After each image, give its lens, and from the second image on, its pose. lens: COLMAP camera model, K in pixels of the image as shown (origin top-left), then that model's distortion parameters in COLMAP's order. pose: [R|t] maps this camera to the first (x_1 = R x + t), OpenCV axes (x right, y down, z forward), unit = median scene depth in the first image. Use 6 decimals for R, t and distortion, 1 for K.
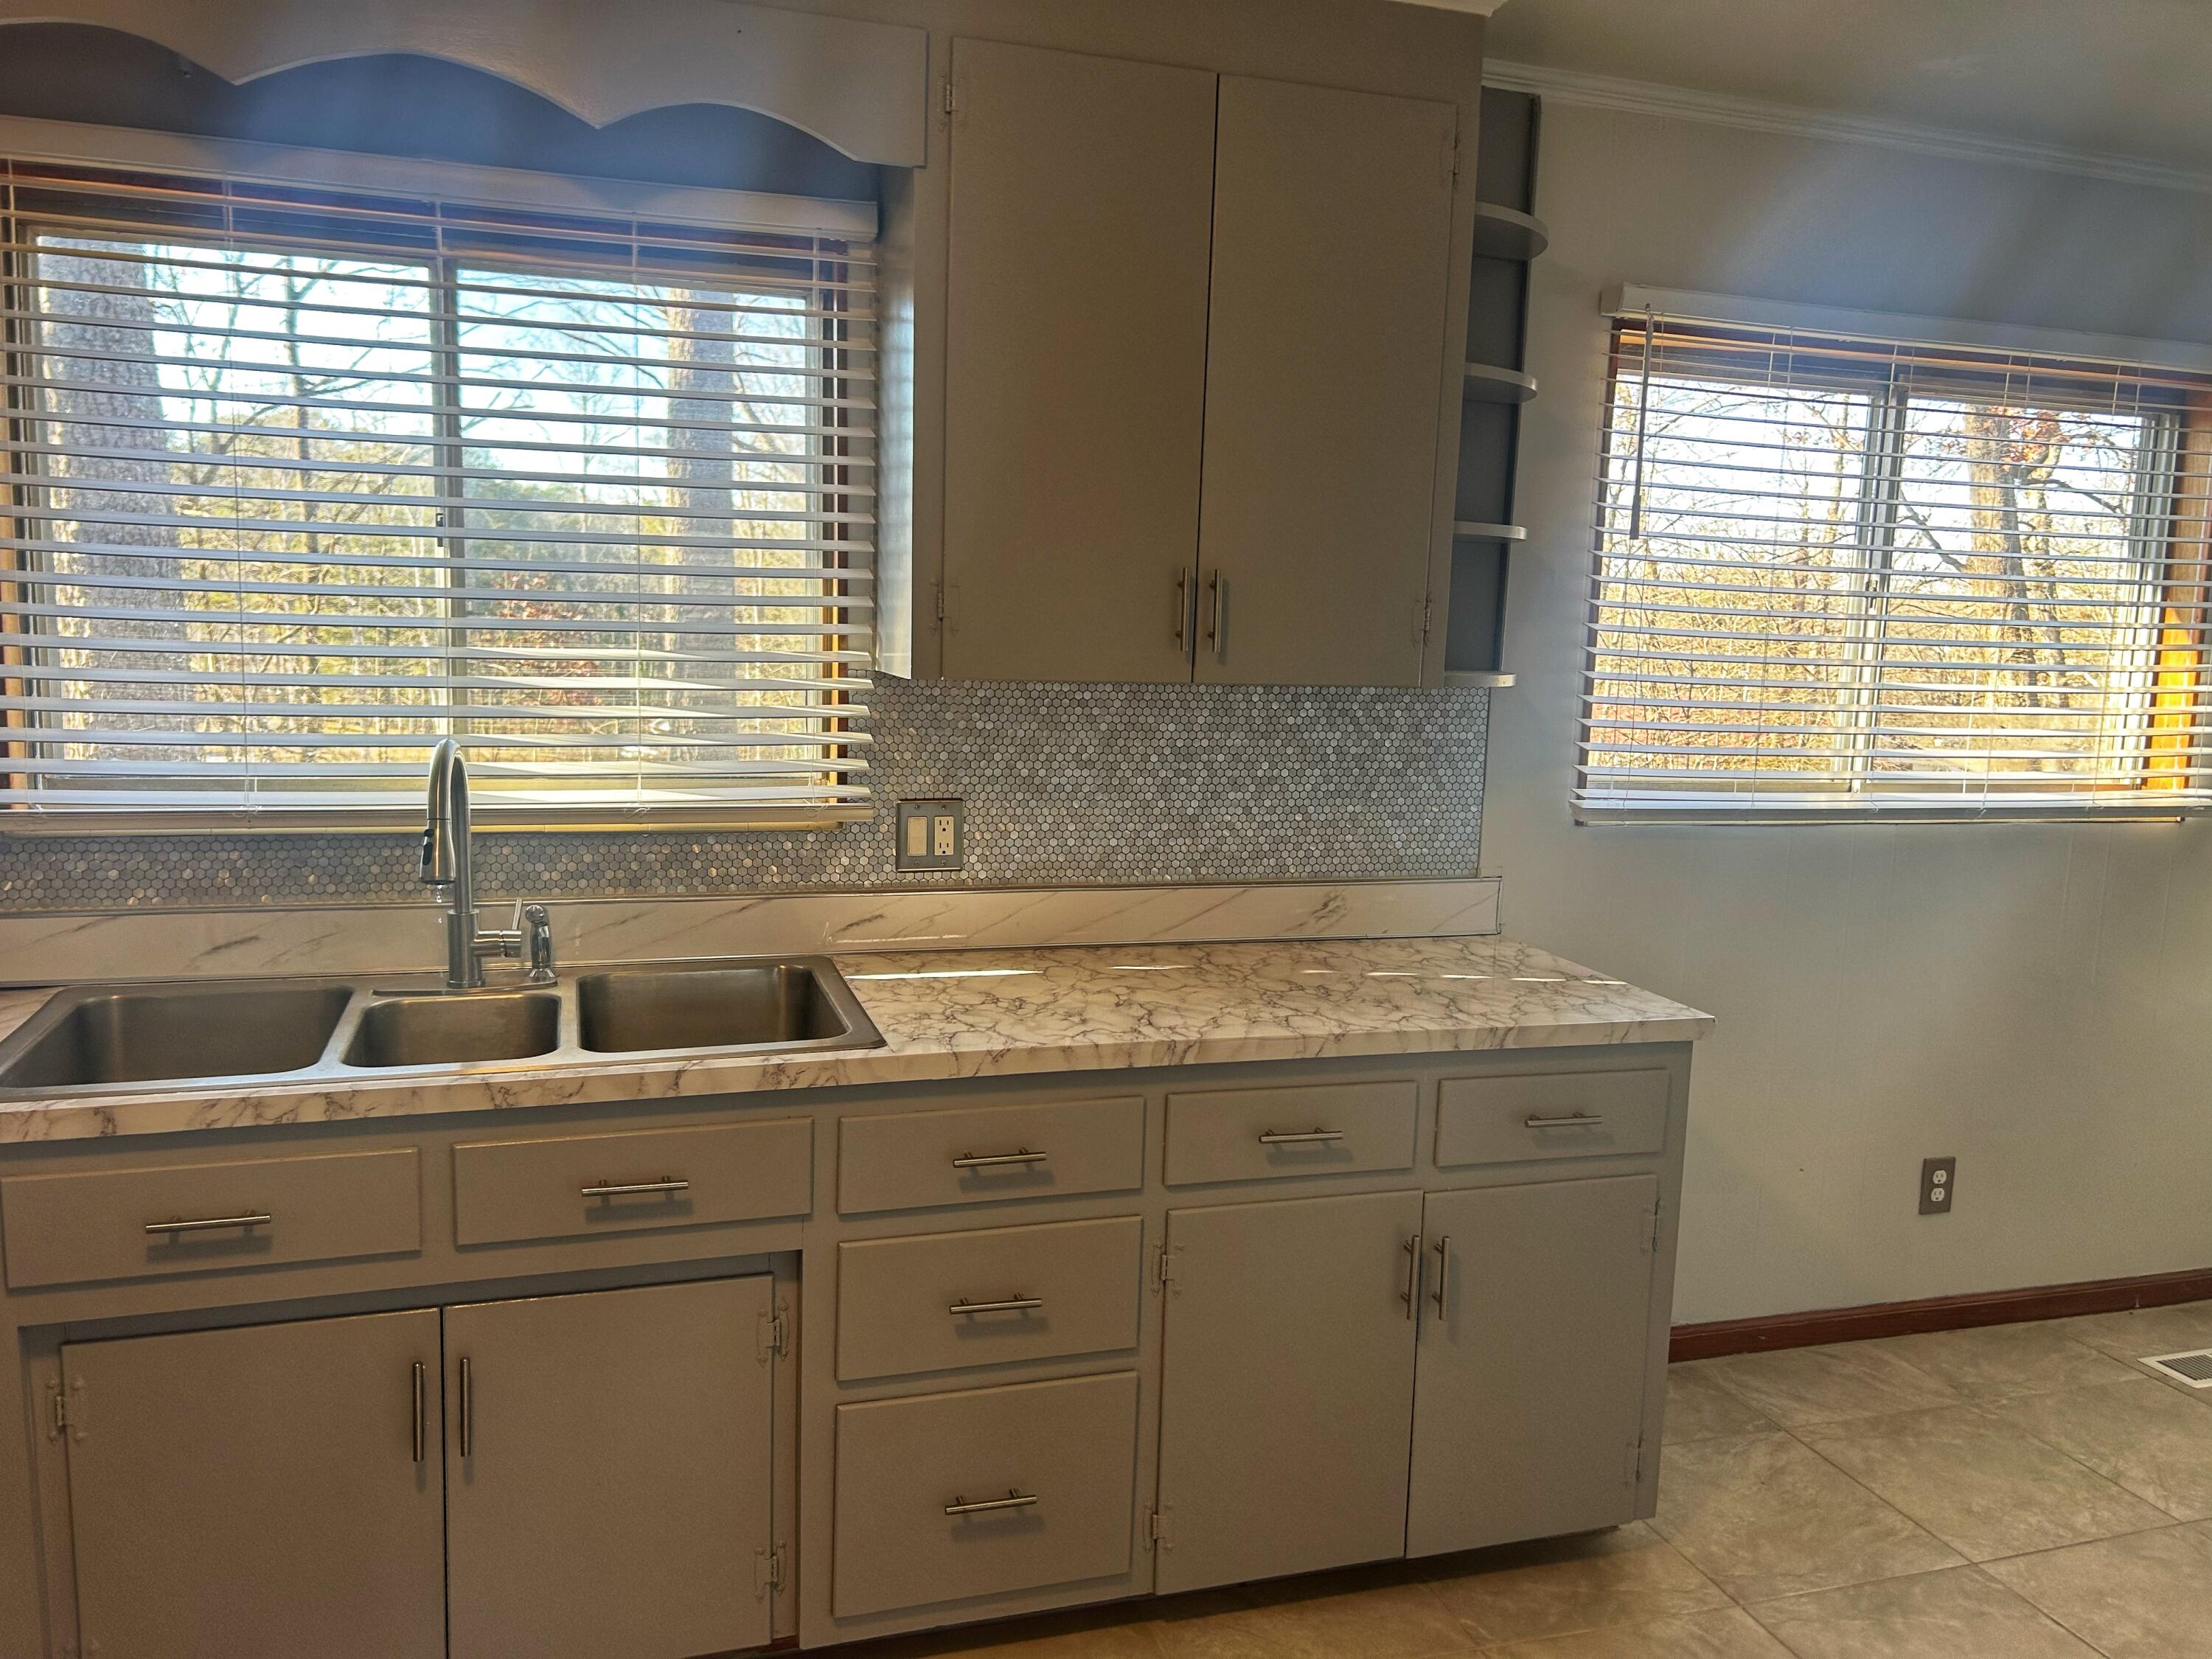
lens RADIAL K [[1653.4, 0, 1106.0], [0, 1653.4, 829.5], [0, 0, 1]] dist [0.103537, -0.110978]
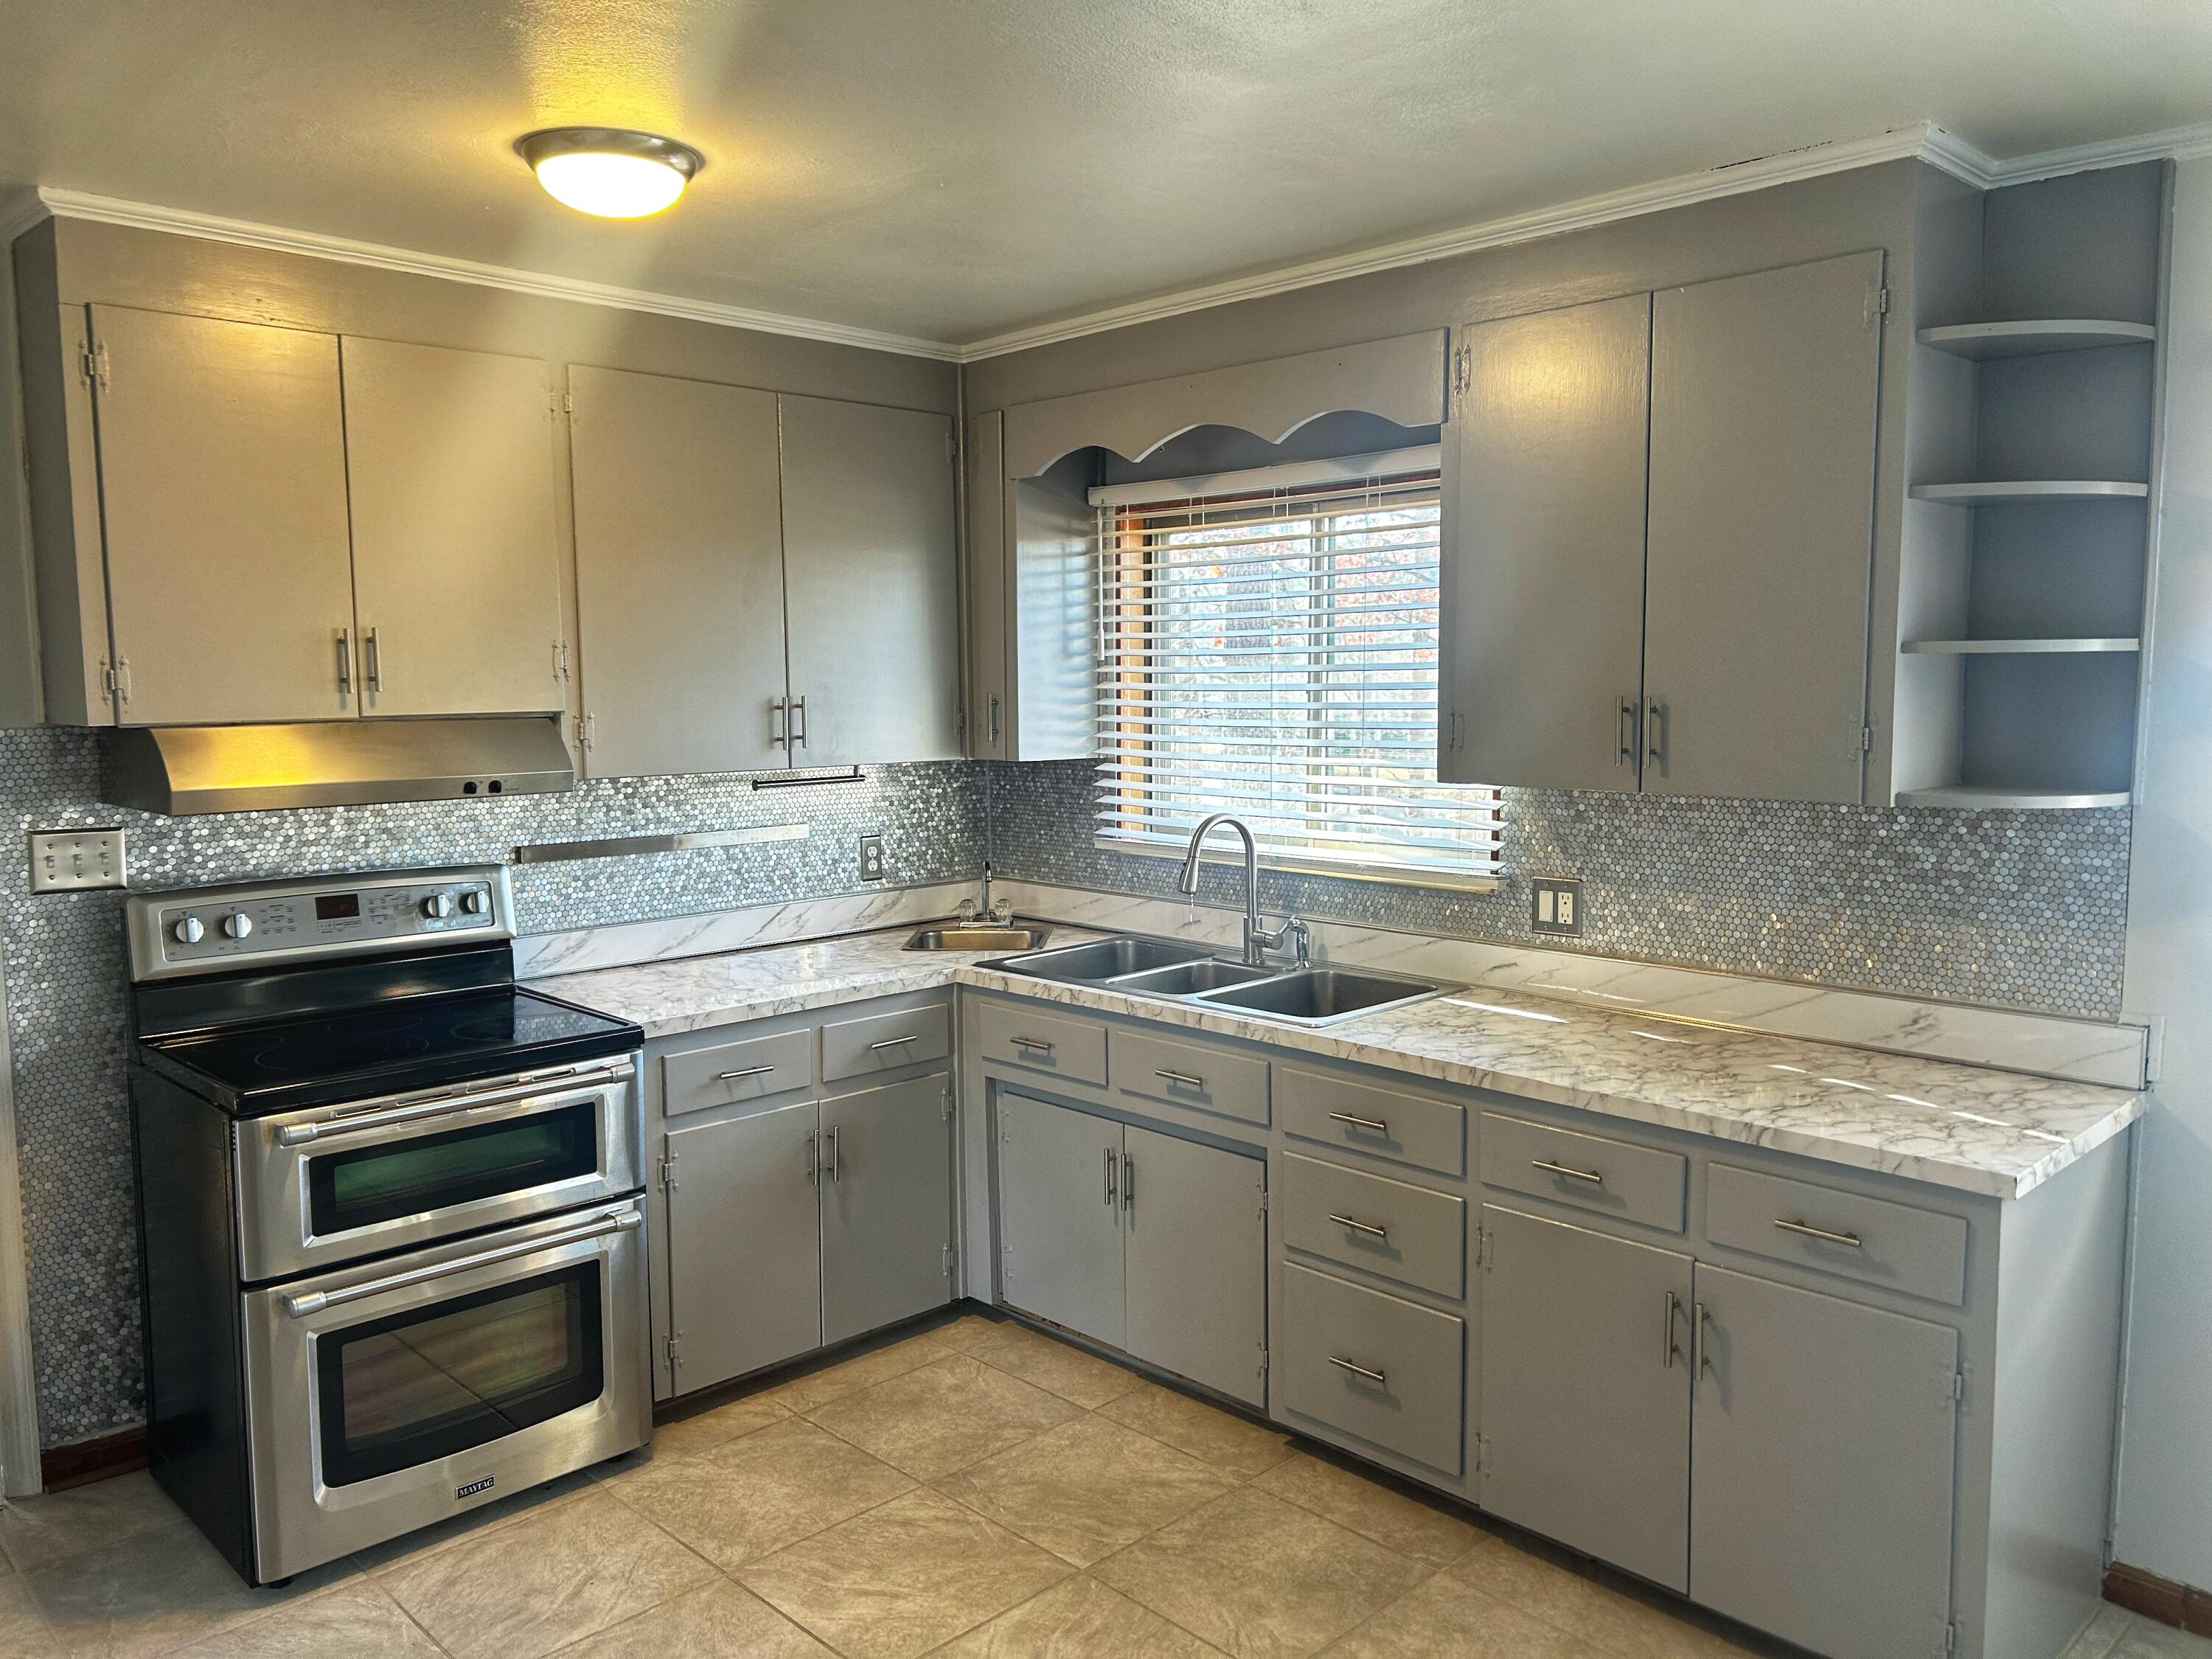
lens RADIAL K [[1638.5, 0, 1123.3], [0, 1638.5, 850.4], [0, 0, 1]] dist [0.041529, -0.031510]
pose [[0.450340, 0.062405, -0.890673, 0.806445], [-0.099473, 0.994851, 0.019409, -0.028637], [0.887298, 0.079858, 0.454229, 0.127440]]
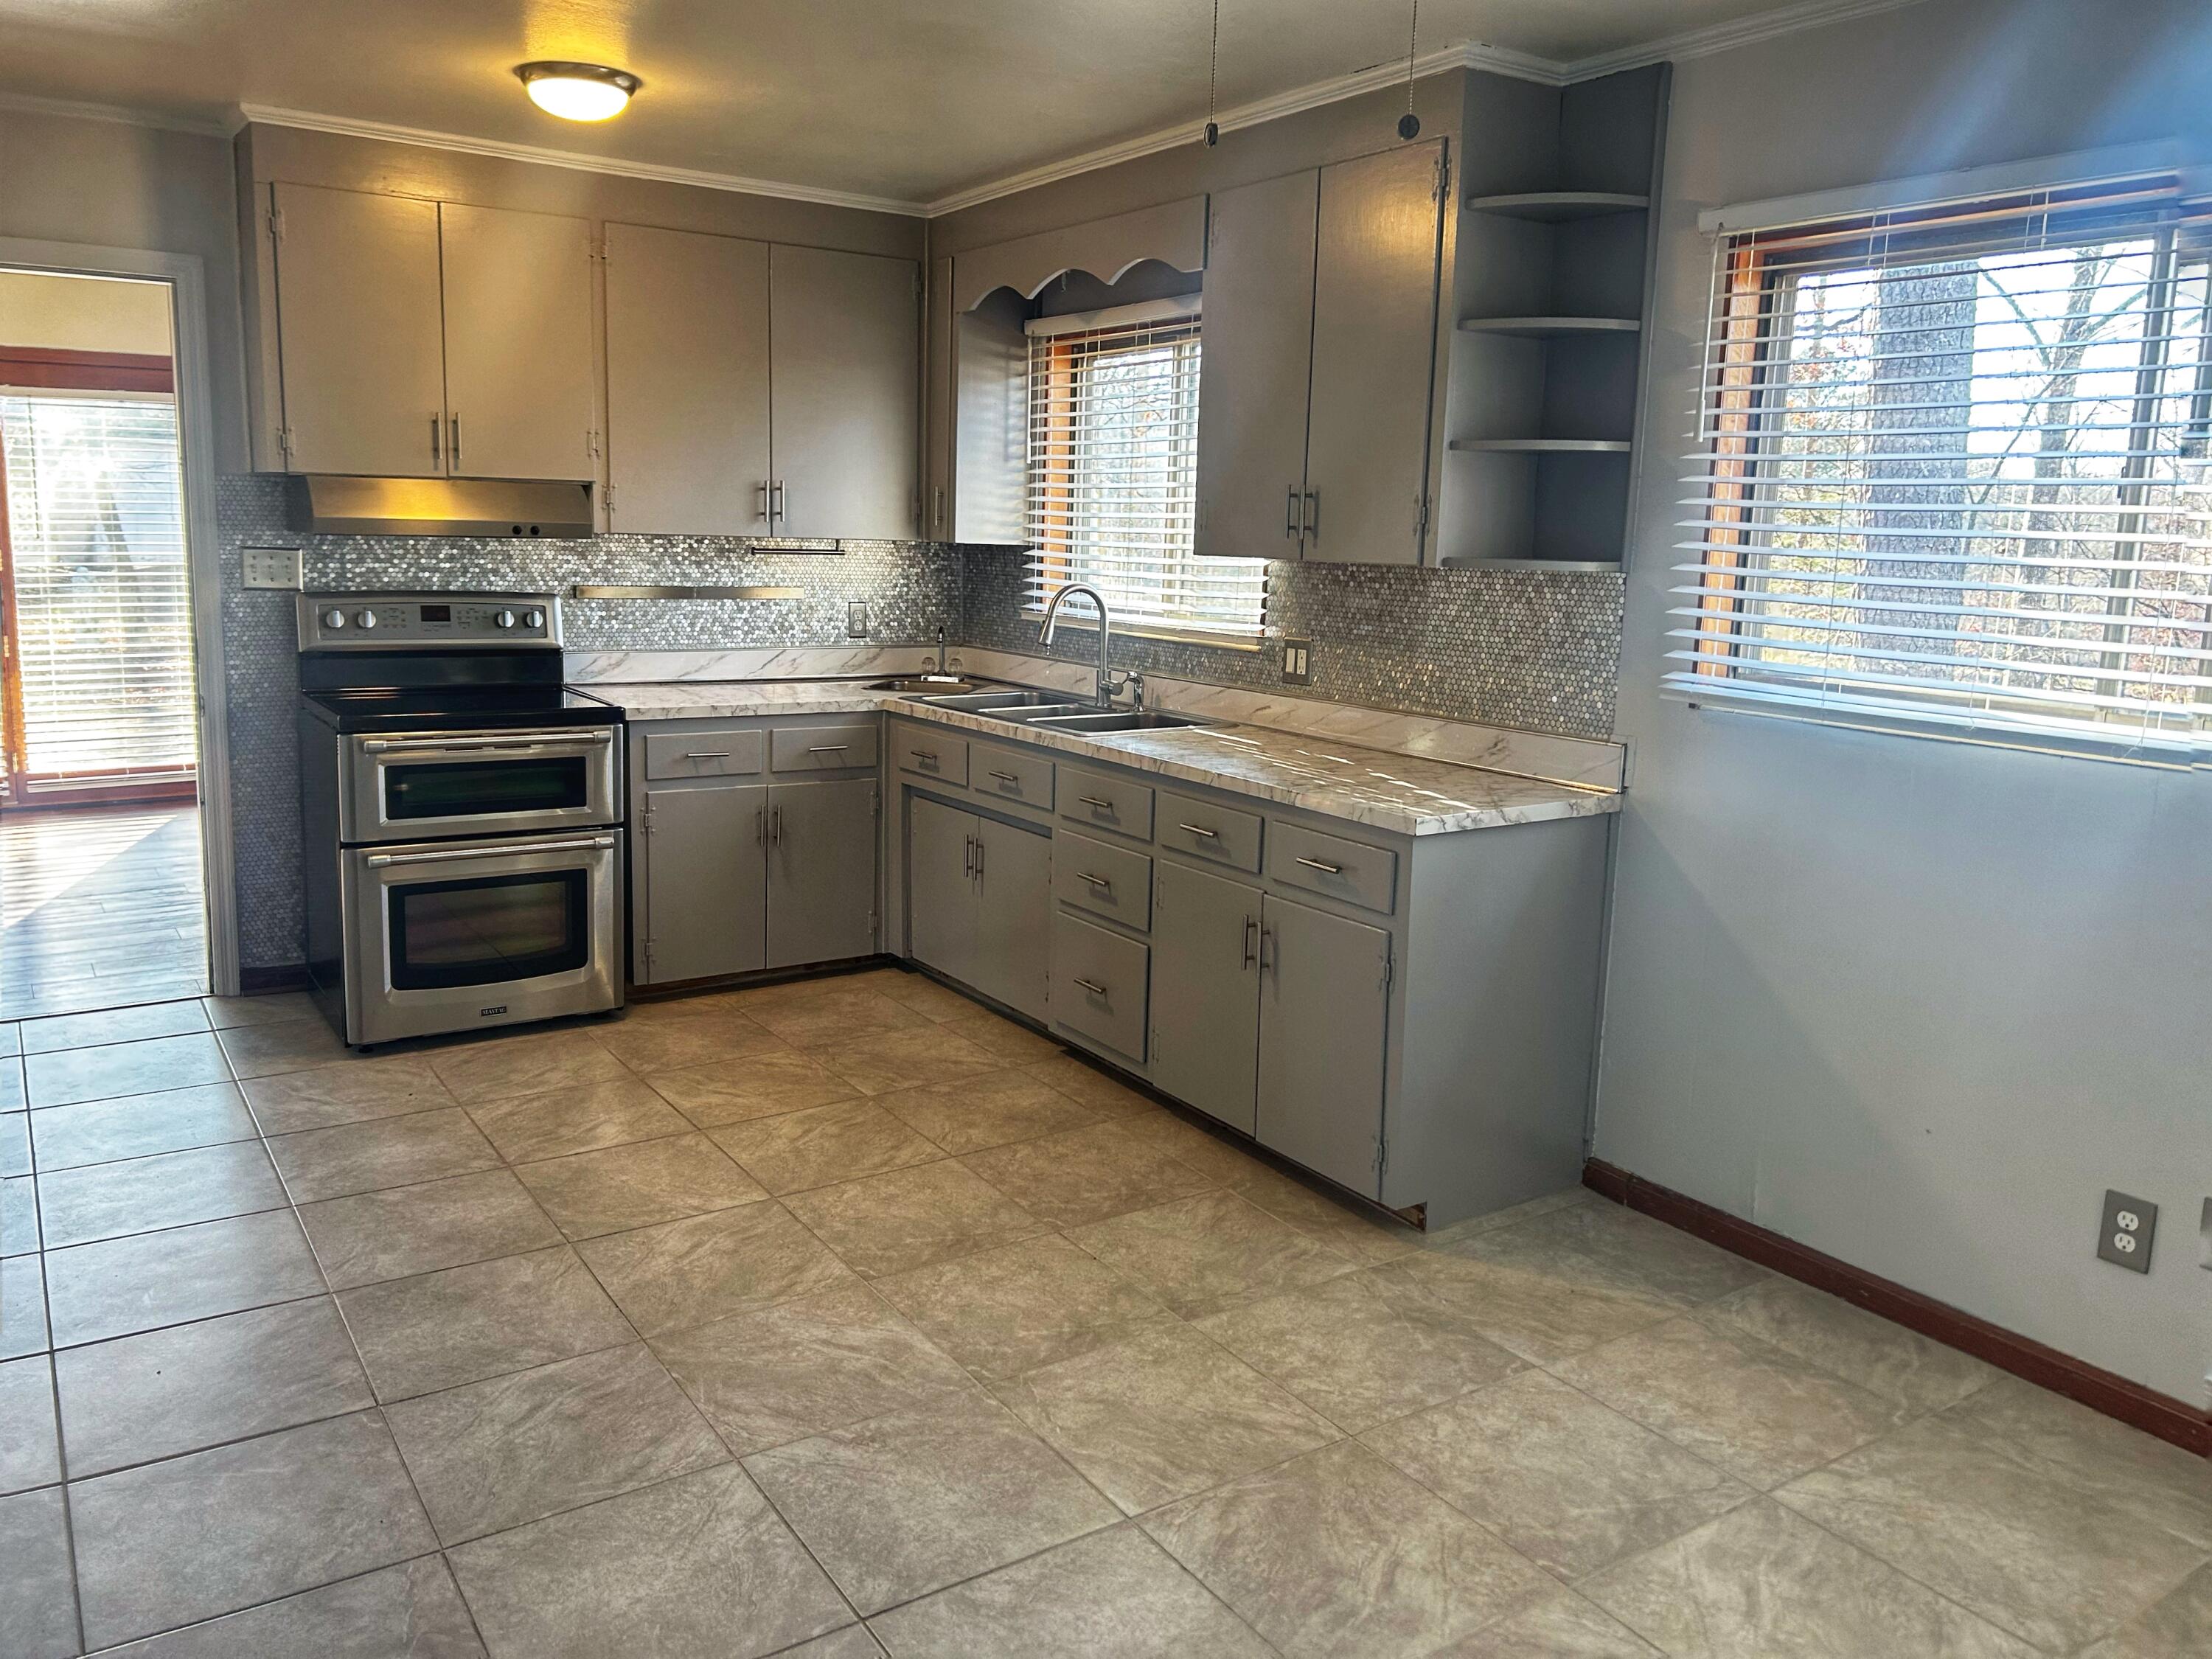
lens RADIAL K [[1682.0, 0, 1048.1], [0, 1682.0, 830.0], [0, 0, 1]] dist [0.058546, -0.065962]
pose [[0.241169, 0.147682, -0.959181, 1.336365], [-0.153537, 0.981713, 0.112547, 0.017018], [0.958261, 0.120127, 0.259434, 0.345079]]
